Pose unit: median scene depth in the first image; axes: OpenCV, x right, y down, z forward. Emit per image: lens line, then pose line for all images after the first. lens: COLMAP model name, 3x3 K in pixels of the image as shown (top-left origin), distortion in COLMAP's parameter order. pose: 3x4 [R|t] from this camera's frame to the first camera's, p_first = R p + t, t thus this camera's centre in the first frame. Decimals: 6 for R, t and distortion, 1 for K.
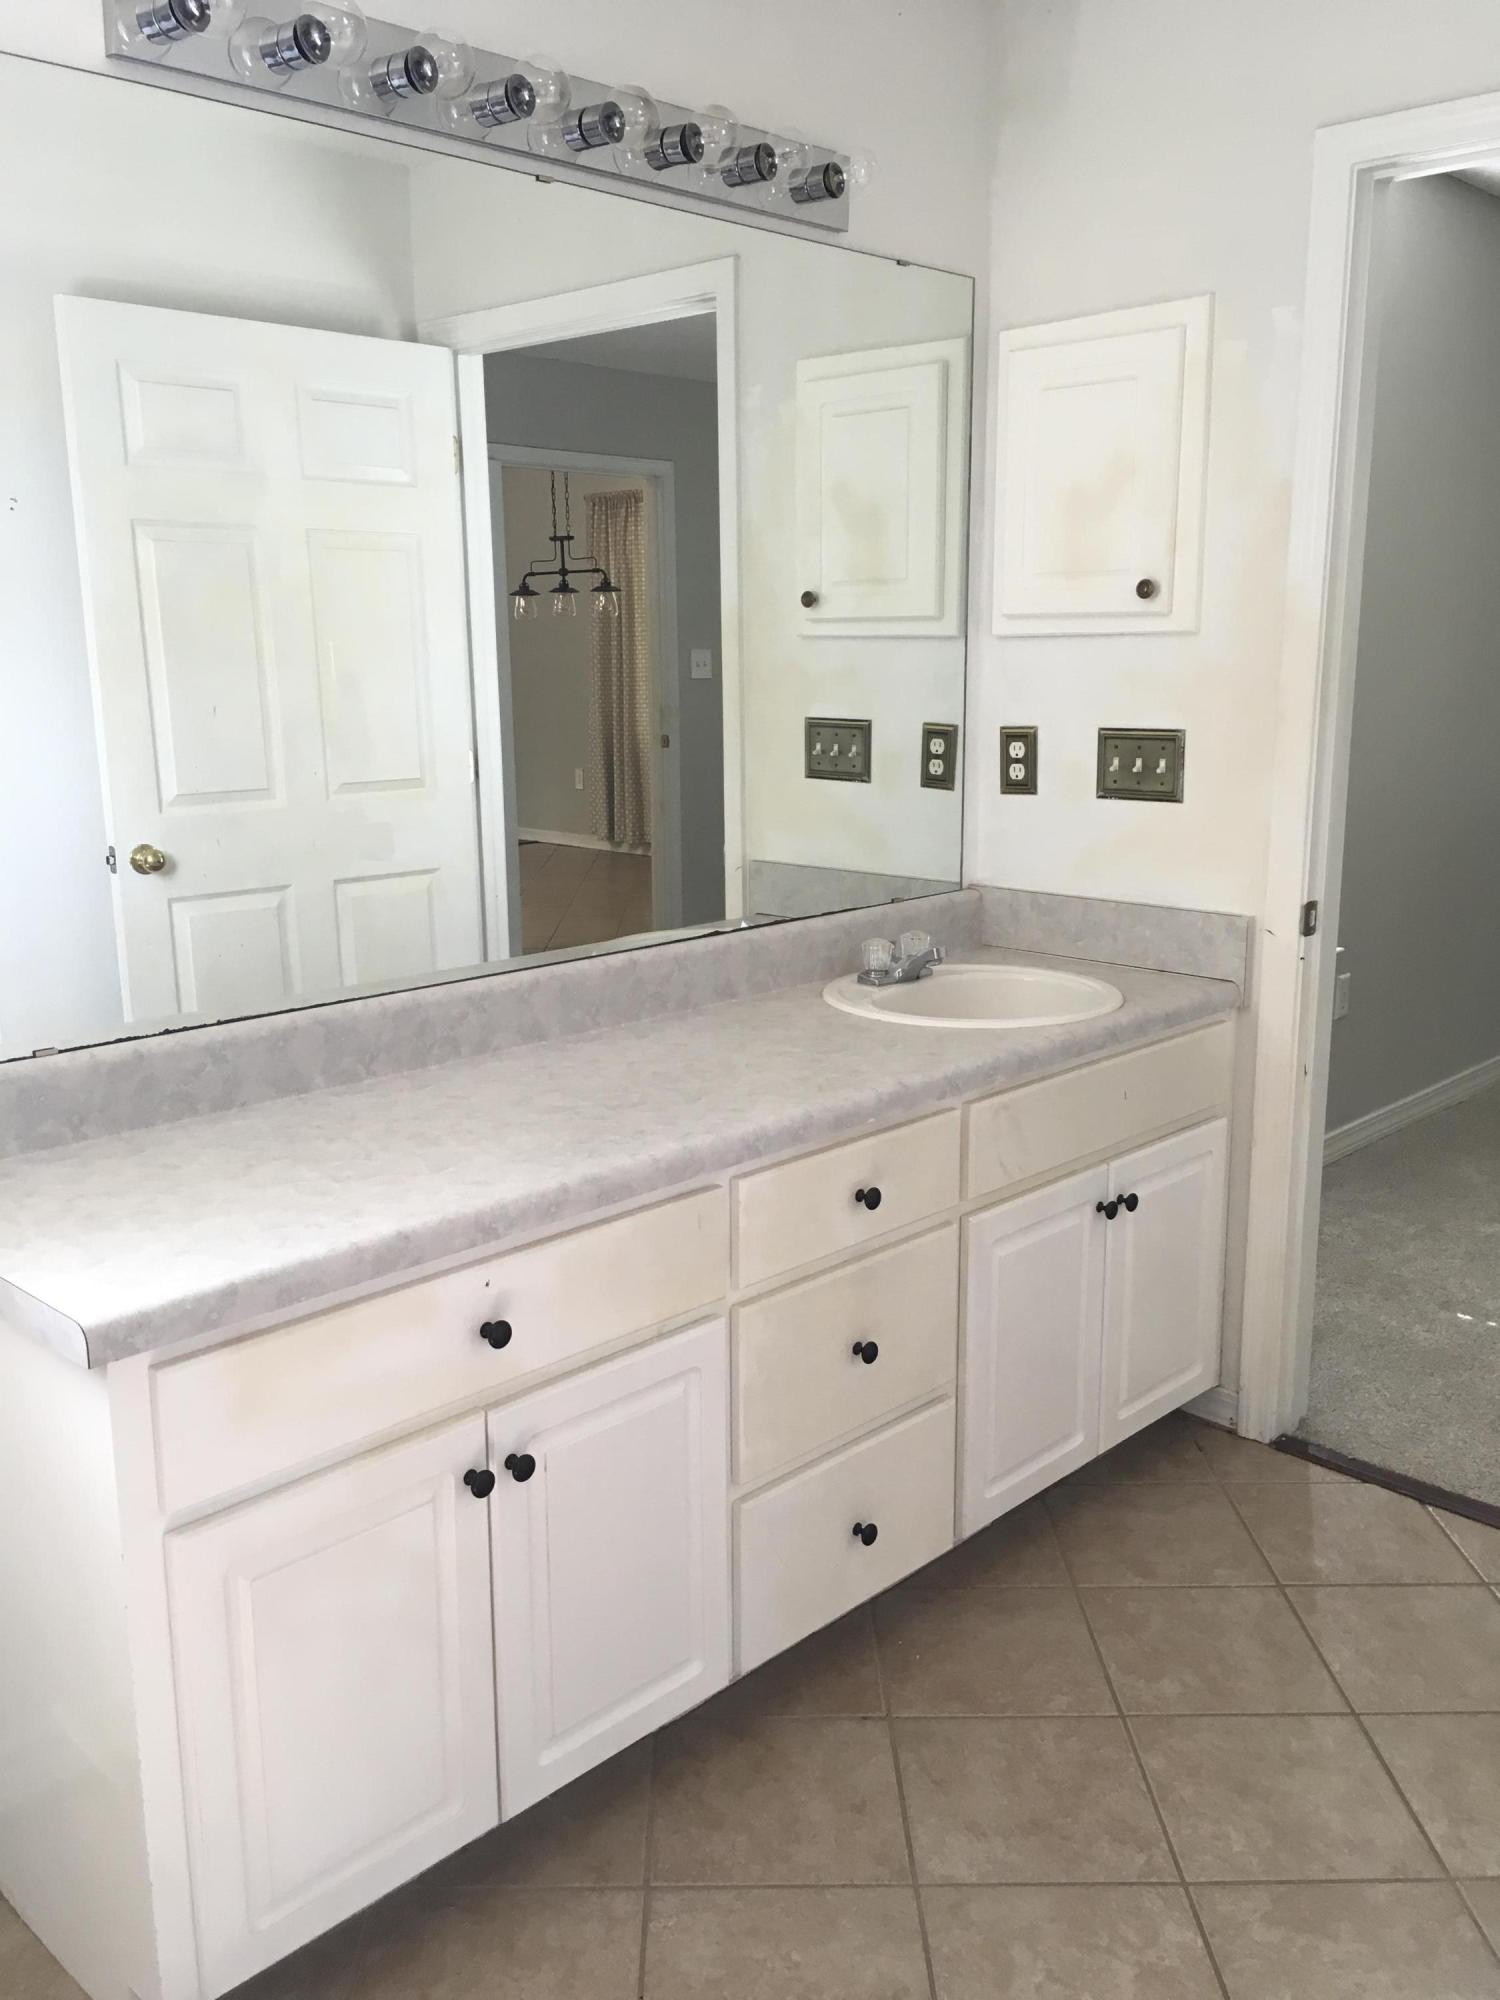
lens RADIAL K [[1702.7, 0, 744.7], [0, 1702.7, 1003.4], [0, 0, 1]] dist [0.077038, -0.117905]
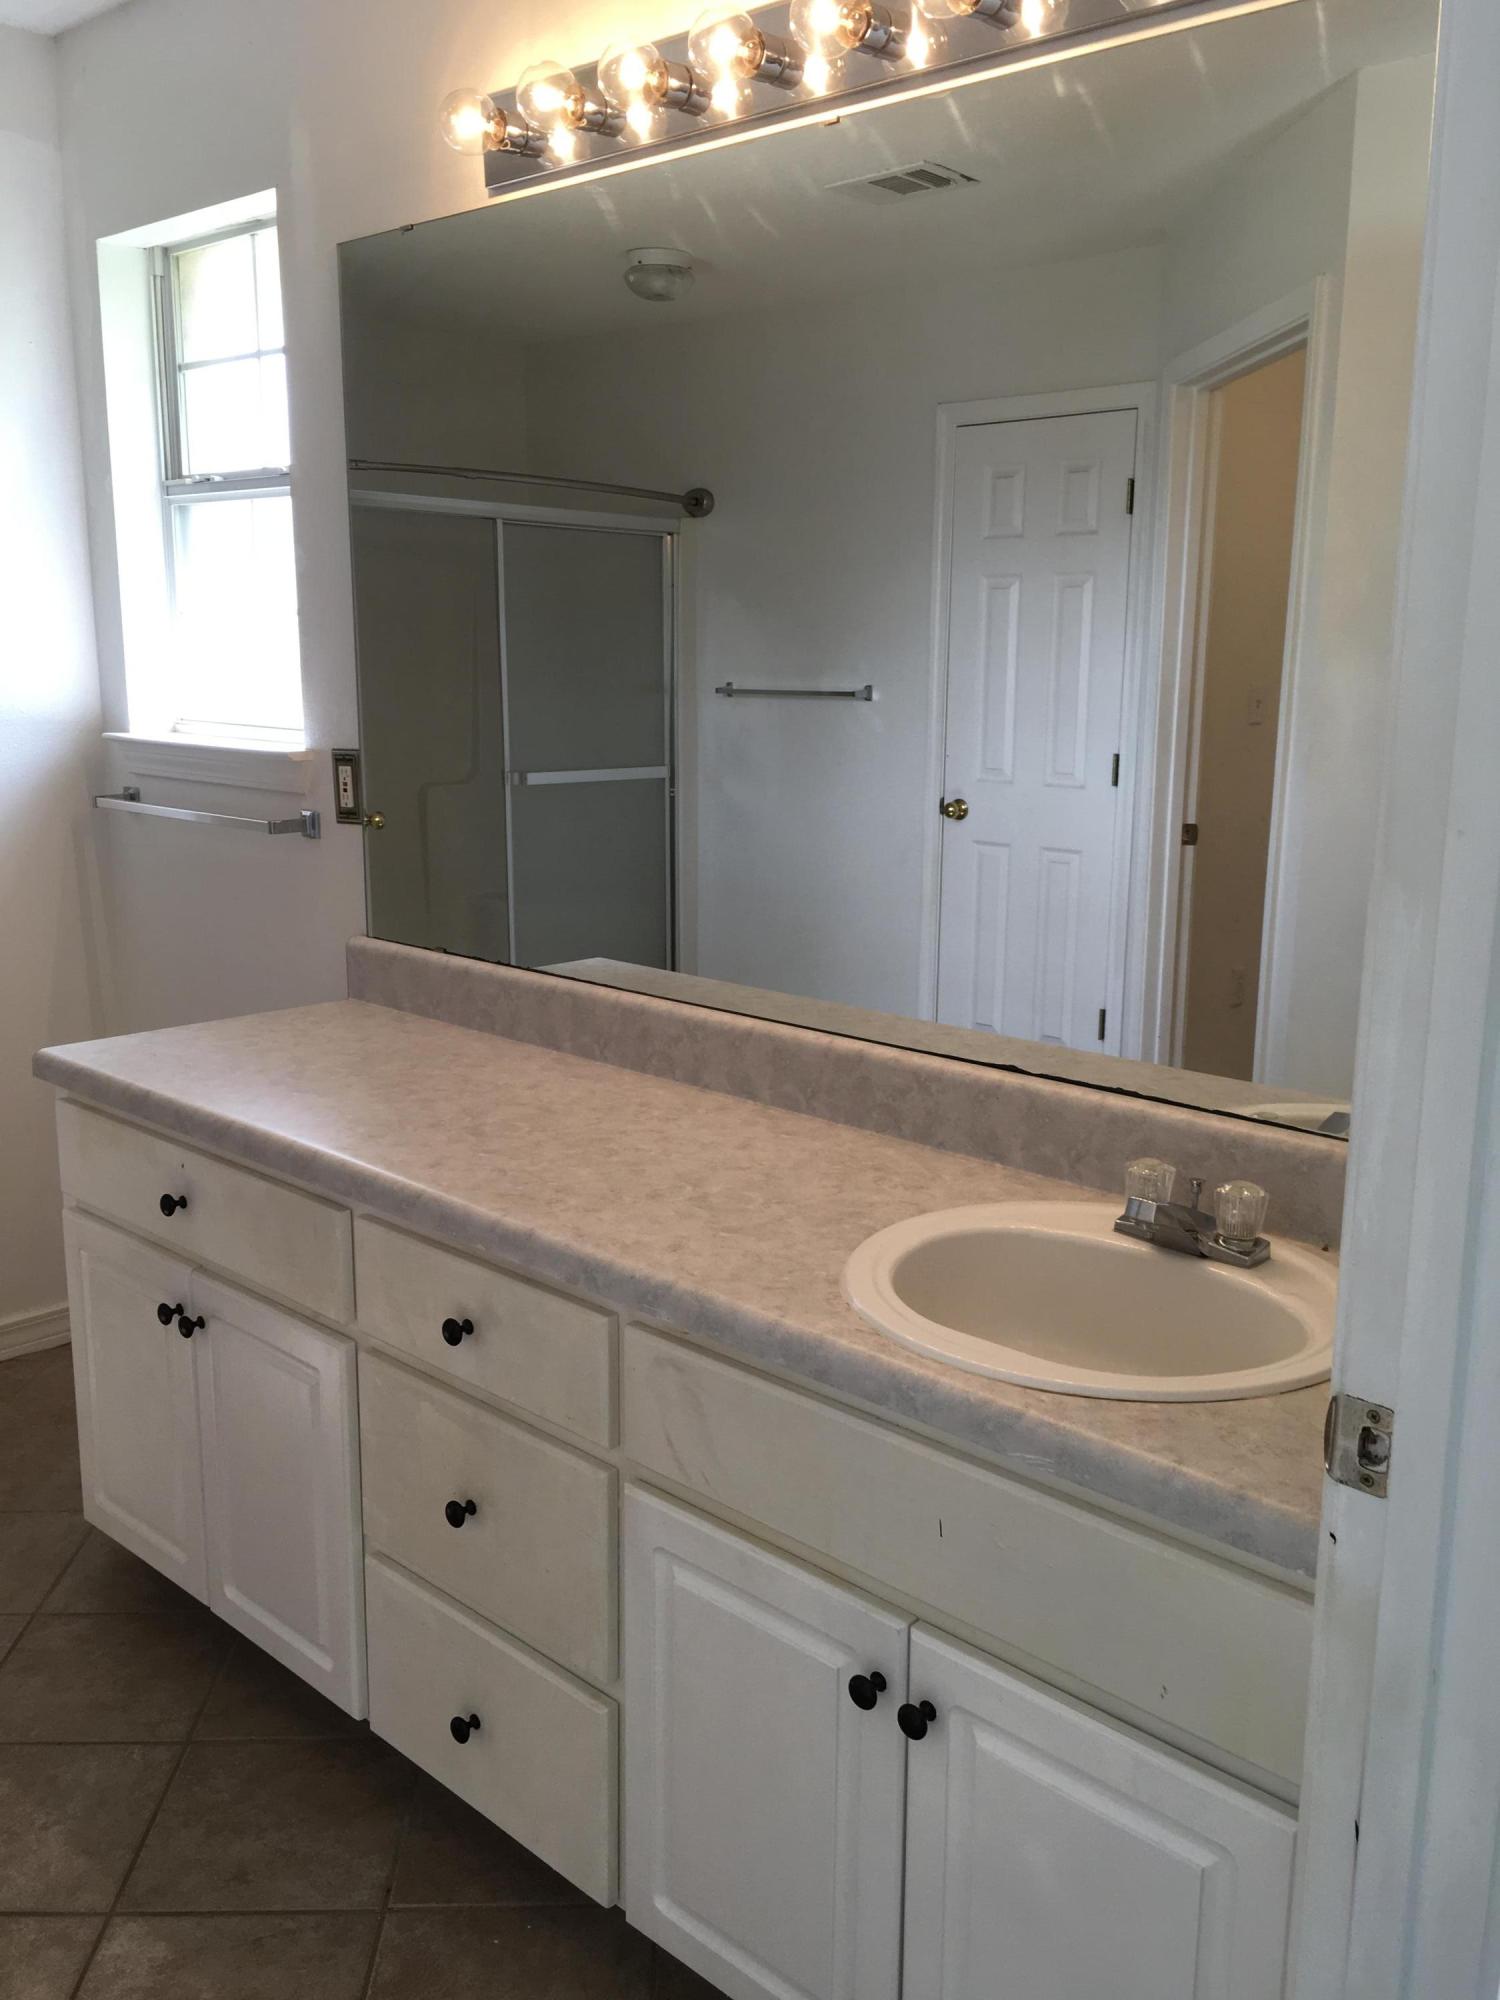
lens RADIAL K [[1702.7, 0, 748.6], [0, 1702.7, 1003.4], [0, 0, 1]] dist [0.077038, -0.117905]
pose [[0.014362, 0.211510, -0.977270, 0.798064], [-0.216780, 0.954783, 0.203458, -0.222224], [0.976115, 0.208931, 0.059563, 0.989841]]
